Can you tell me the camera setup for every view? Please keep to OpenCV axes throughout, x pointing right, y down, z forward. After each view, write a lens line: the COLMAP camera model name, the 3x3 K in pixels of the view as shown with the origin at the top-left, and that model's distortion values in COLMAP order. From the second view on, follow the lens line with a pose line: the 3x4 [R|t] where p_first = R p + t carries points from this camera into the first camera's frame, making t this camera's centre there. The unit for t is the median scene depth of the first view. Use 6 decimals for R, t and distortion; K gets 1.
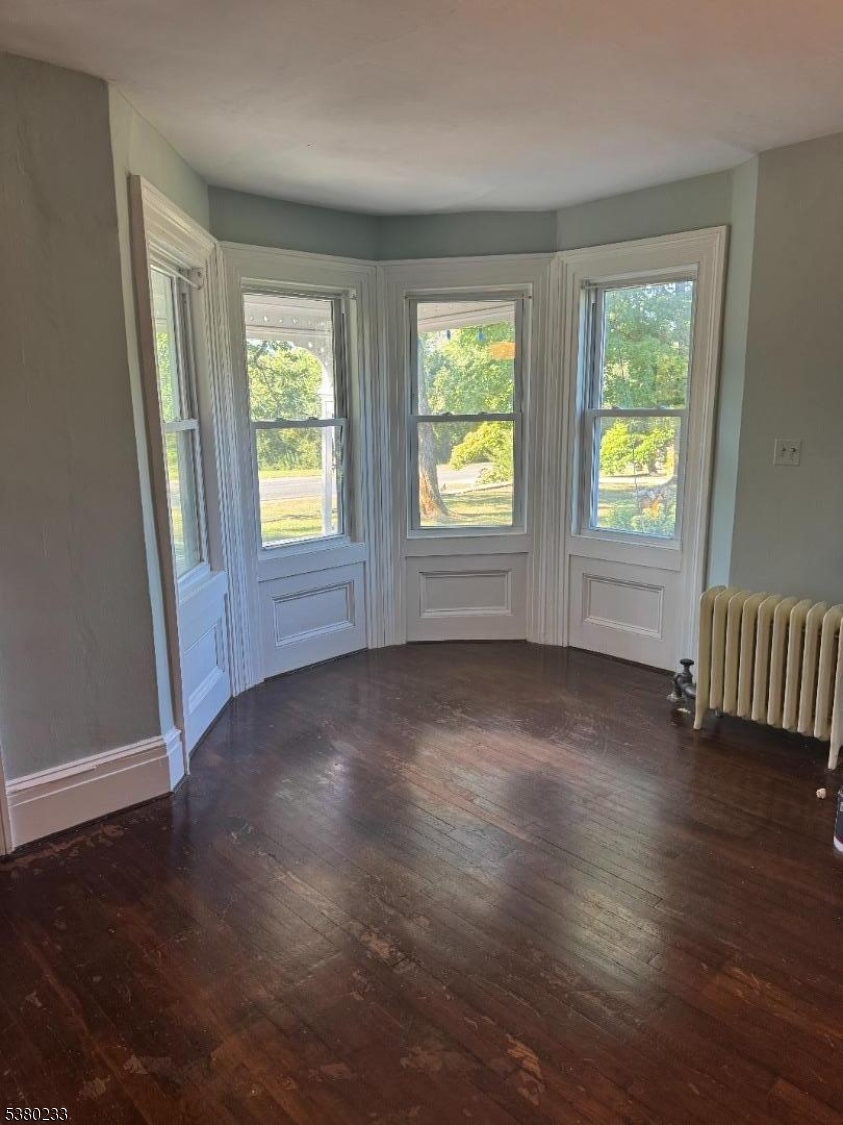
lens RADIAL K [[795.1, 0, 422.2], [0, 795.1, 559.4], [0, 0, 1]] dist [0.014429, -0.017940]
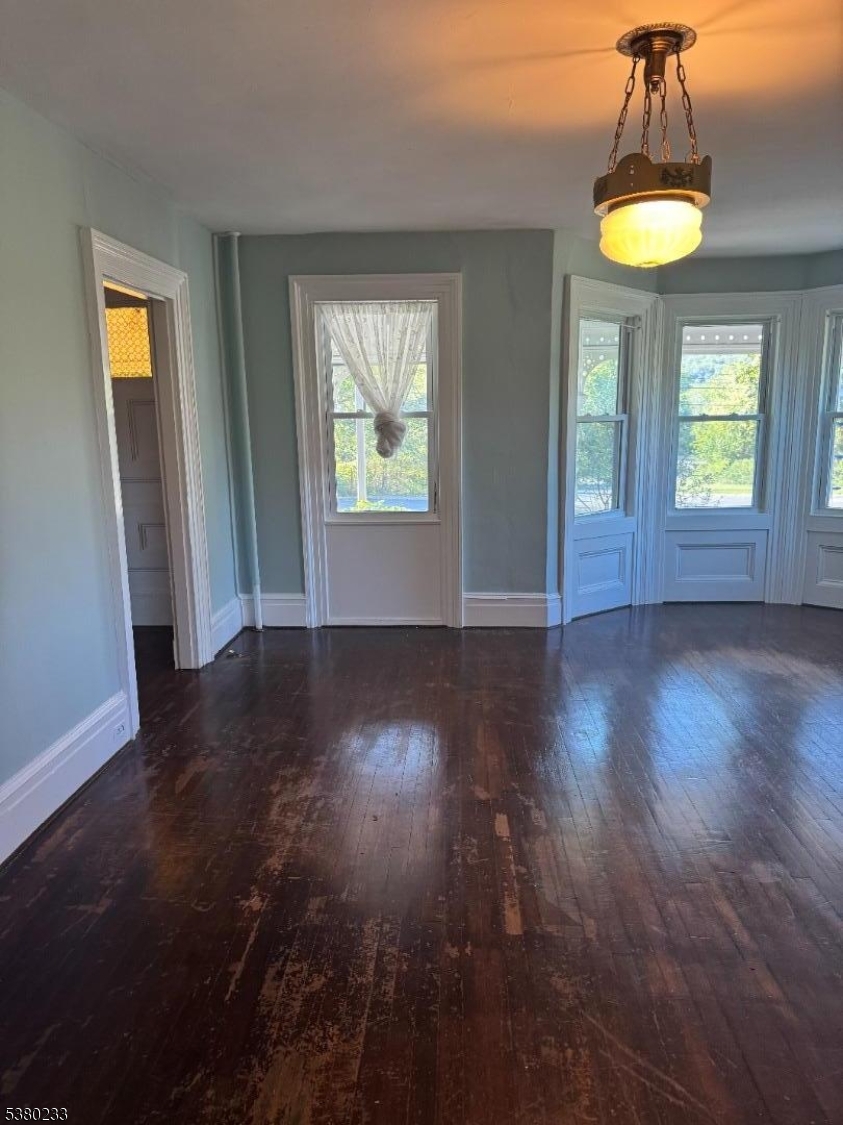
lens RADIAL K [[795.1, 0, 421.7], [0, 795.1, 565.0], [0, 0, 1]] dist [0.014429, -0.017940]
pose [[0.699367, 0.137190, -0.701474, 0.523720], [-0.138488, 0.988818, 0.055316, 0.075866], [0.701219, 0.058459, 0.710546, -0.324079]]
